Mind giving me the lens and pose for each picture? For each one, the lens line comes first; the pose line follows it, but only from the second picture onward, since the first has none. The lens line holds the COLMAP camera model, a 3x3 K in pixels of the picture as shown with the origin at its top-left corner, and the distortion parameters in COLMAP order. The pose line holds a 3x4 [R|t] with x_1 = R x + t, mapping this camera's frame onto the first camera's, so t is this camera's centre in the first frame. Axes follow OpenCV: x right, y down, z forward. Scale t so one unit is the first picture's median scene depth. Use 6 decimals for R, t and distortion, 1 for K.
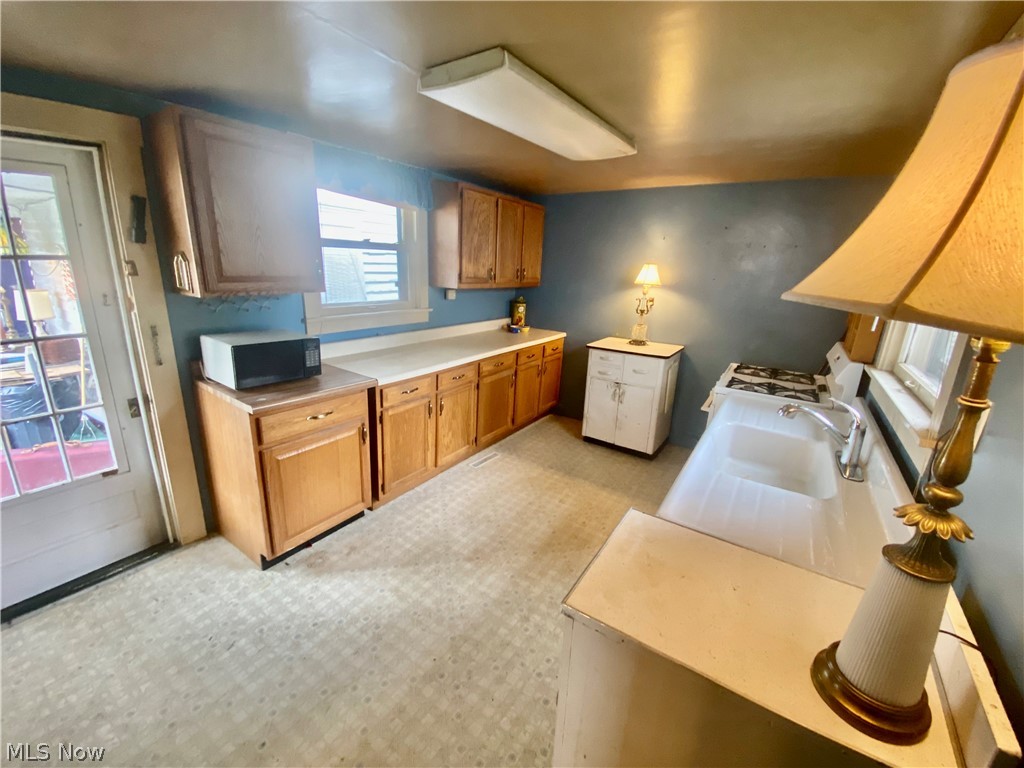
lens RADIAL K [[419.4, 0, 517.3], [0, 419.4, 384.4], [0, 0, 1]] dist [0.003282, -0.000921]
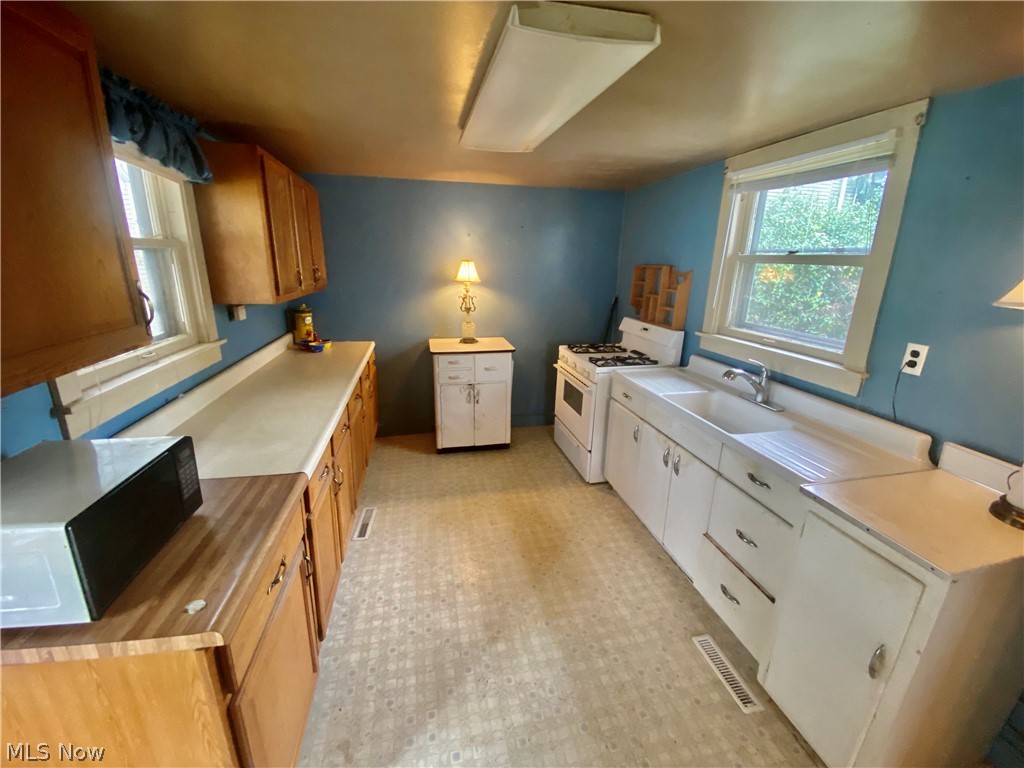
lens RADIAL K [[419.4, 0, 516.0], [0, 419.4, 376.5], [0, 0, 1]] dist [0.003282, -0.000921]
pose [[0.686870, -0.220646, 0.692478, -0.354428], [0.204876, 0.972944, 0.106795, -0.102930], [-0.697306, 0.068518, 0.713491, 0.235665]]
